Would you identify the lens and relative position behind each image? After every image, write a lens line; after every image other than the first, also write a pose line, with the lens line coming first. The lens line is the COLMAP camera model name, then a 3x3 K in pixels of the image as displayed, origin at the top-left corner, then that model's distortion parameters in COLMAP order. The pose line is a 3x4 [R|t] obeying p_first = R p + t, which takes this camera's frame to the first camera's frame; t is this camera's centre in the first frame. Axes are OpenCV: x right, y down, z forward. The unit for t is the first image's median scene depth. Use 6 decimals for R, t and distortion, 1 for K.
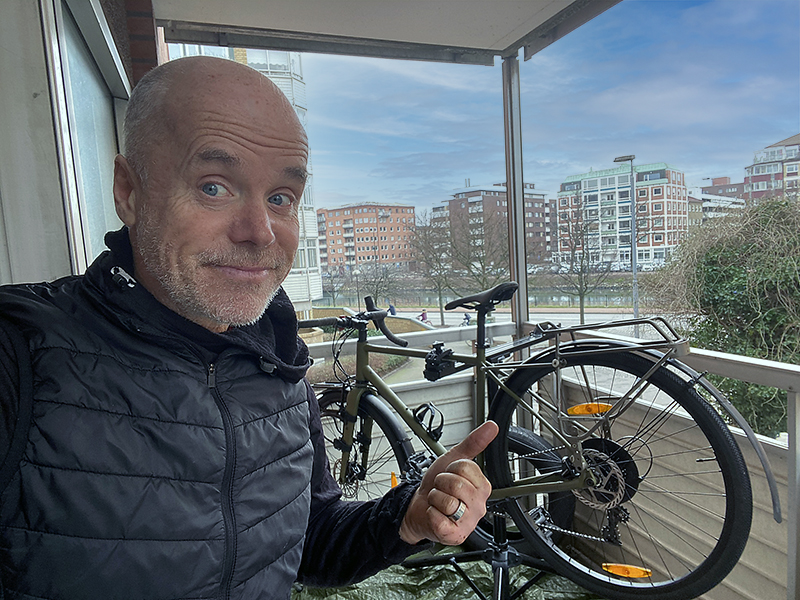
lens RADIAL K [[540.4, 0, 400.0], [0, 540.4, 300.0], [0, 0, 1]] dist [0.070198, -0.076165]
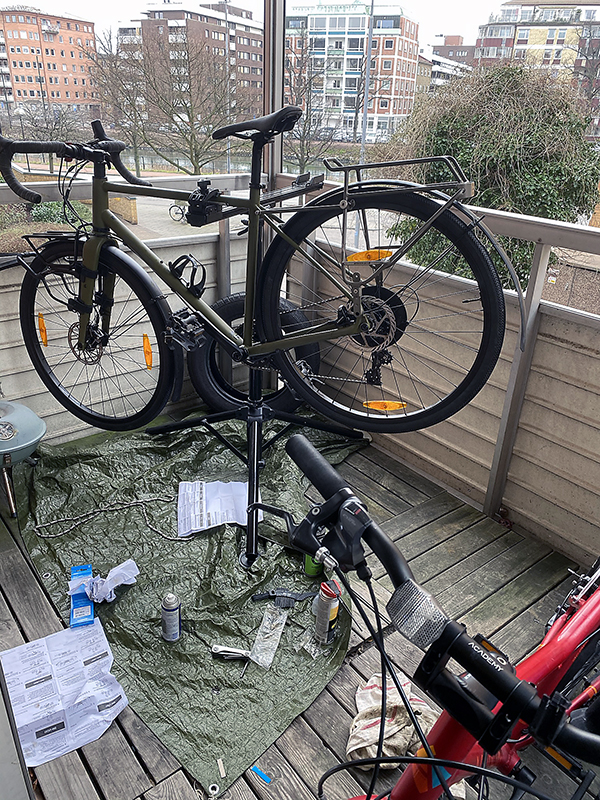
lens RADIAL K [[603.9, 0, 300.0], [0, 603.9, 400.0], [0, 0, 1]] dist [0.032898, -0.032455]
pose [[0.946084, -0.054513, 0.319300, -0.095214], [-0.063978, 0.934872, 0.349173, 0.051404], [-0.317539, -0.350775, 0.880980, -0.004676]]
